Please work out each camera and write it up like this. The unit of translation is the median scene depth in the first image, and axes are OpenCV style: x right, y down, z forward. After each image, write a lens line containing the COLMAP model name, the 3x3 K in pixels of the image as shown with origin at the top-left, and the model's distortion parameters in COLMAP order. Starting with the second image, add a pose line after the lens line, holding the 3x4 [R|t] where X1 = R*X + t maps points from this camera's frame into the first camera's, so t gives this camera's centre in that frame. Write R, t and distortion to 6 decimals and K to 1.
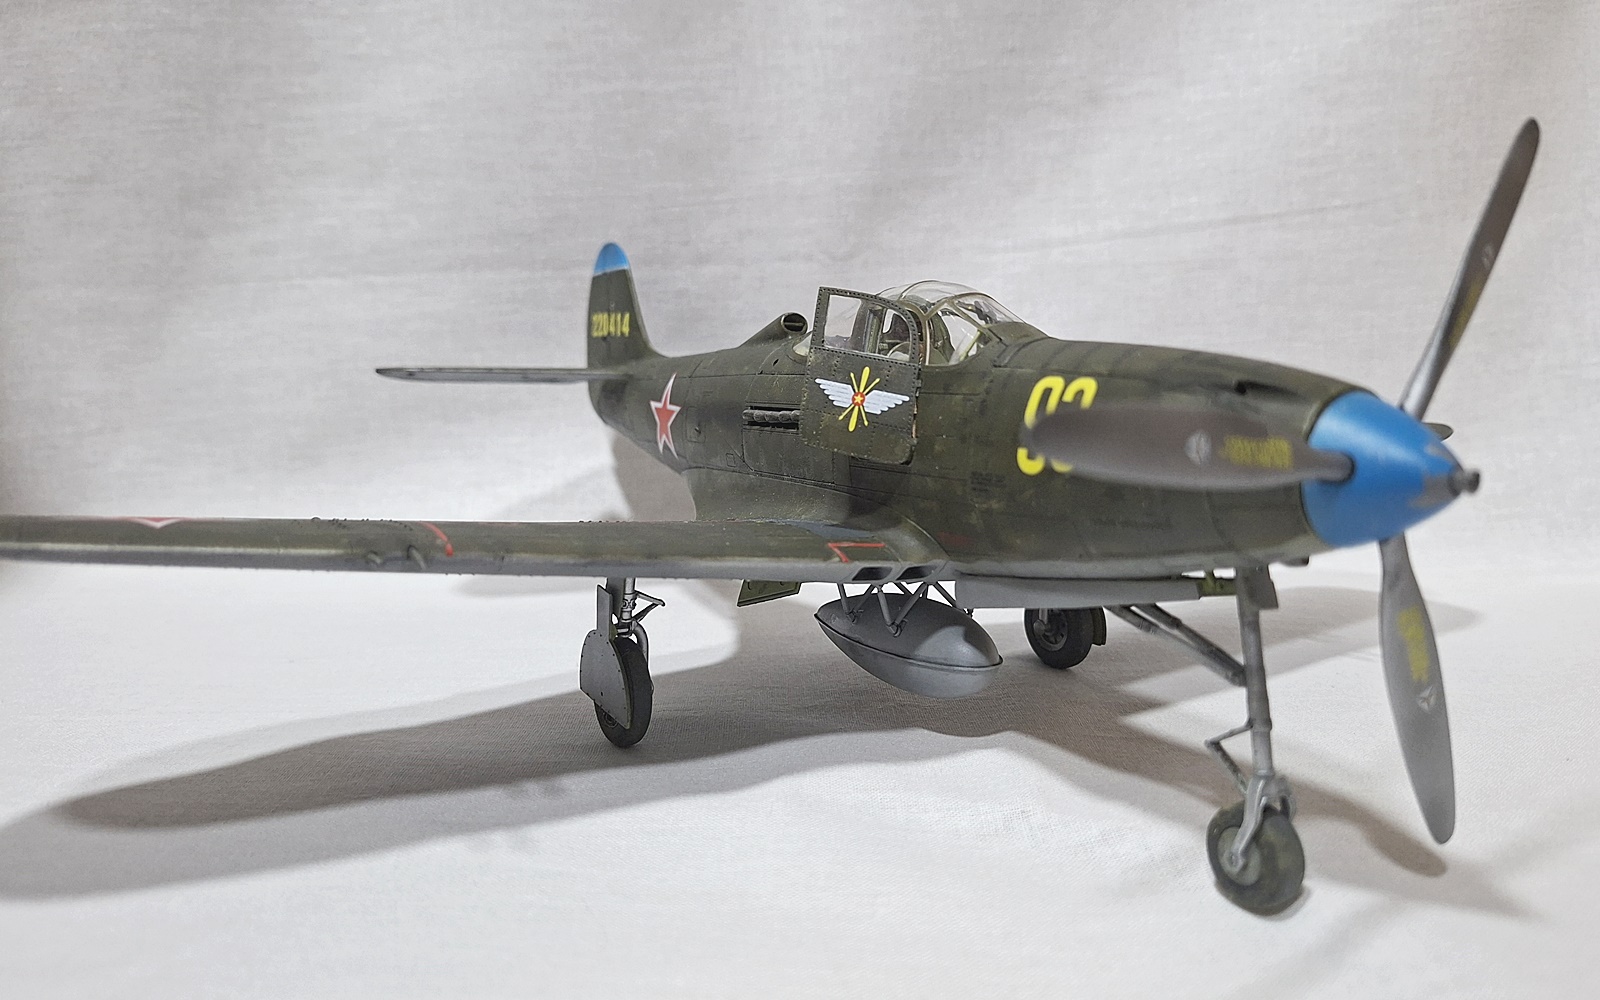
lens RADIAL K [[1176.3, 0, 858.5], [0, 1176.3, 503.2], [0, 0, 1]] dist [0.064918, 0.000603]
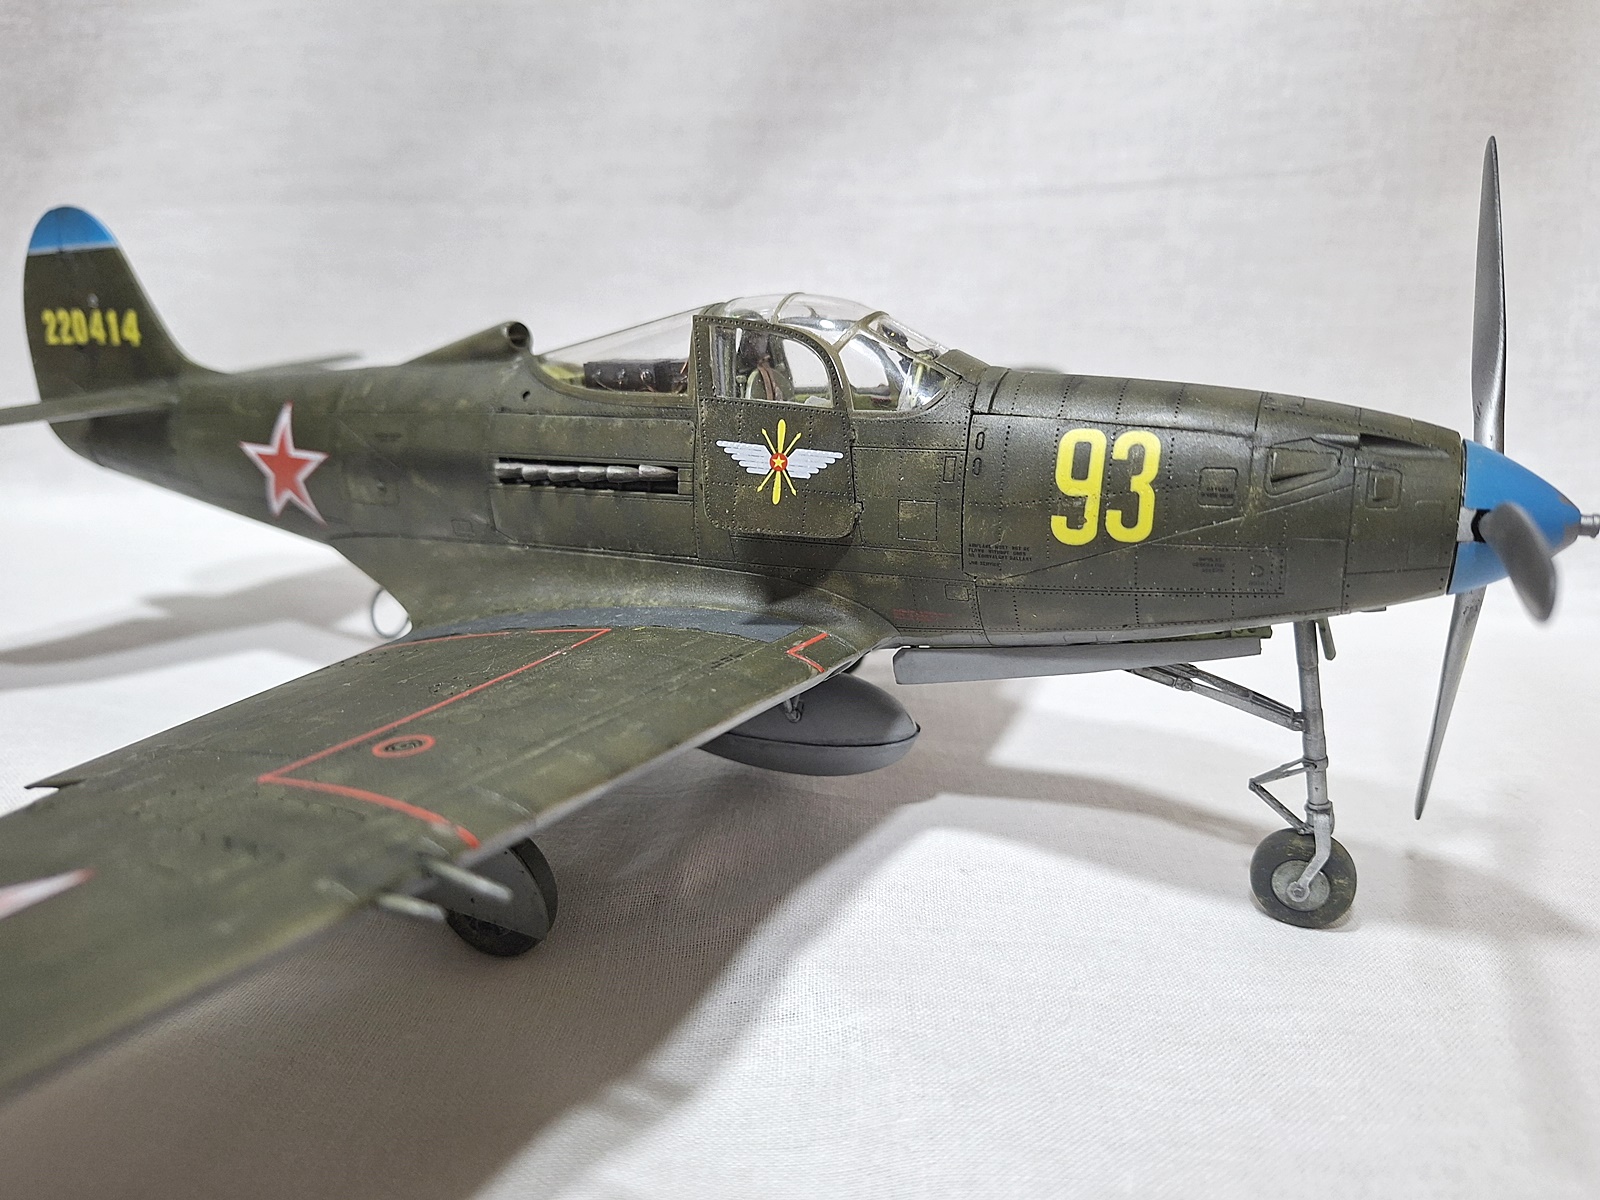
lens RADIAL K [[1148.3, 0, 800.0], [0, 1148.3, 600.0], [0, 0, 1]] dist [0.089625, -0.194244]
pose [[0.842887, -0.201748, 0.498839, -0.386208], [0.107700, 0.971546, 0.210946, -0.157602], [-0.527203, -0.124079, 0.840632, 0.327256]]
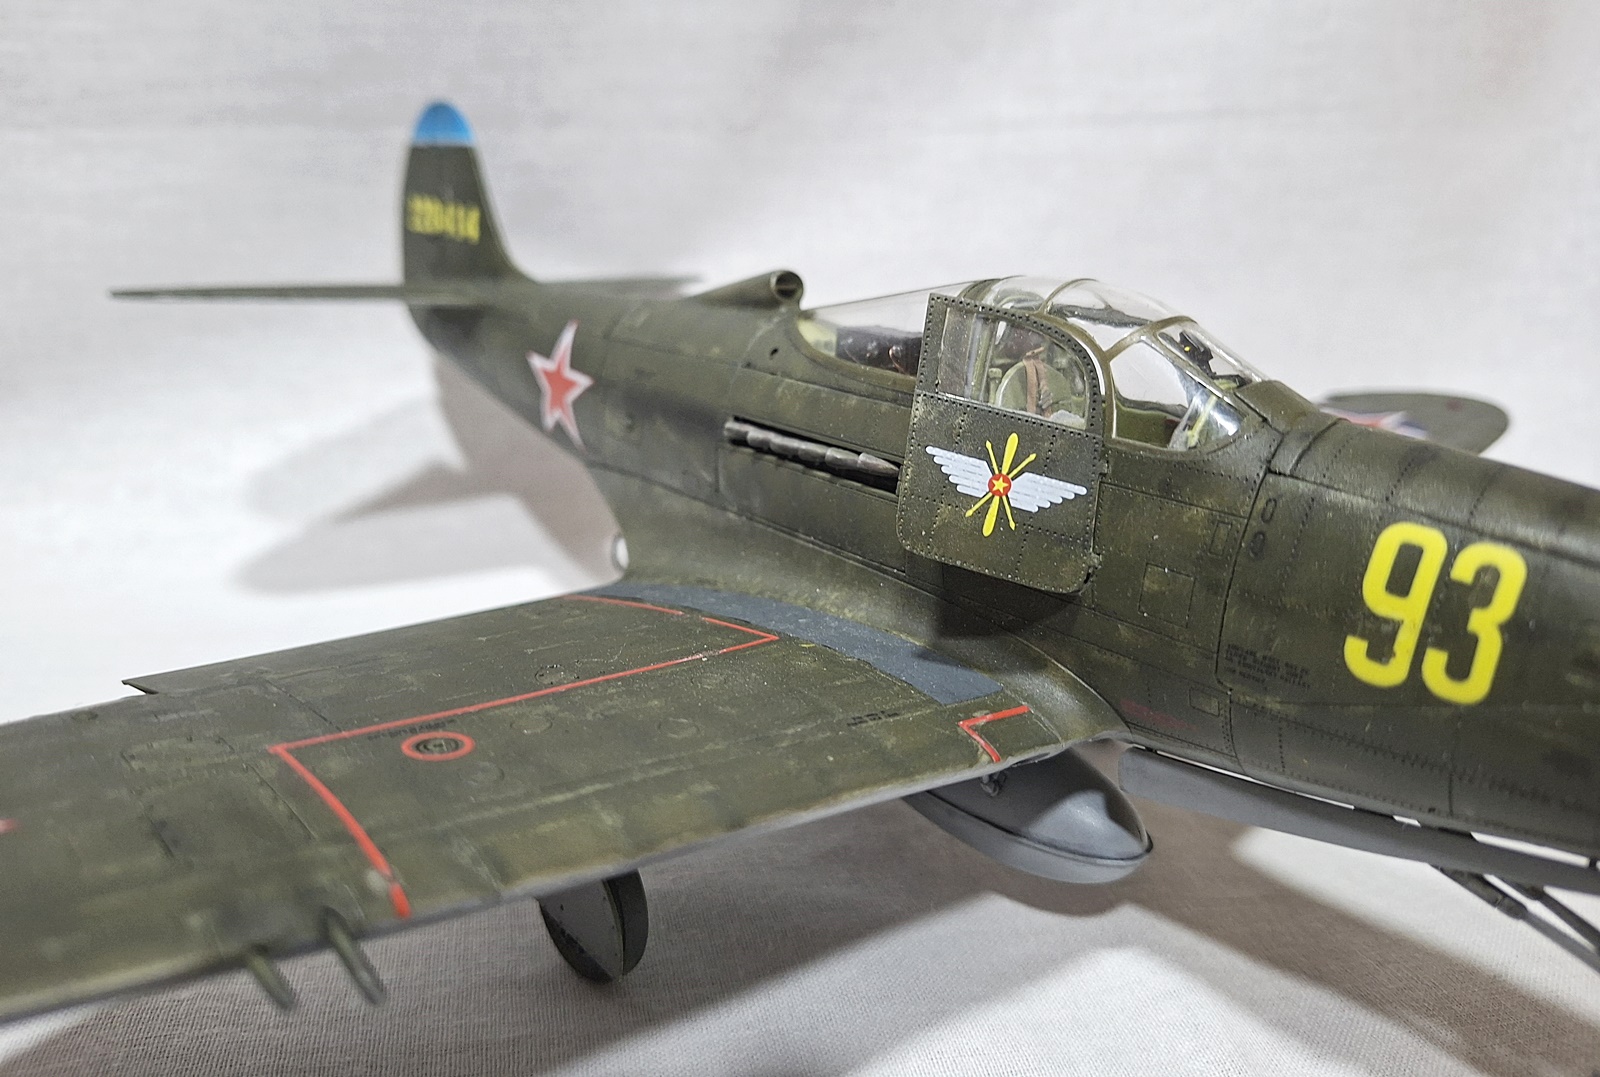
lens RADIAL K [[1157.3, 0, 804.3], [0, 1157.3, 489.3], [0, 0, 1]] dist [0.111435, -0.311431]
pose [[0.982500, -0.002346, 0.186250, -0.215577], [-0.026837, 0.987705, 0.154008, -0.176726], [-0.184321, -0.156312, 0.970357, 0.410135]]
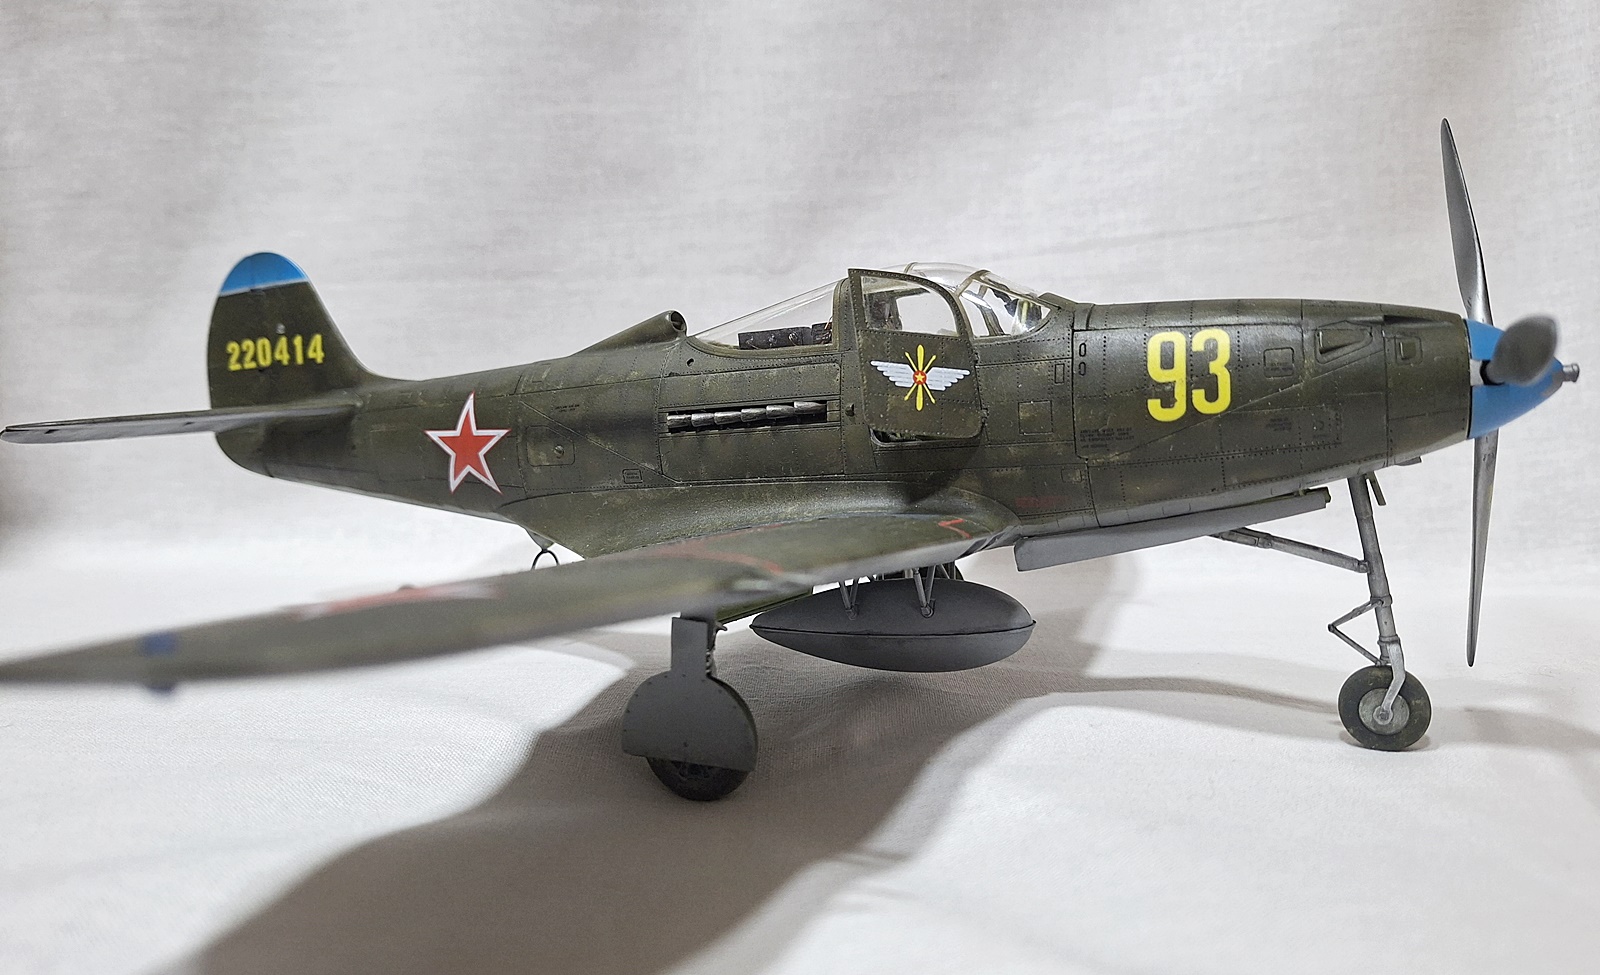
lens RADIAL K [[1154.9, 0, 800.0], [0, 1154.9, 487.5], [0, 0, 1]] dist [0.125256, -0.285190]
pose [[0.824230, -0.121929, 0.552972, -0.622905], [0.146990, 0.989138, -0.000991, -0.010962], [-0.546845, 0.082098, 0.833199, 0.249069]]
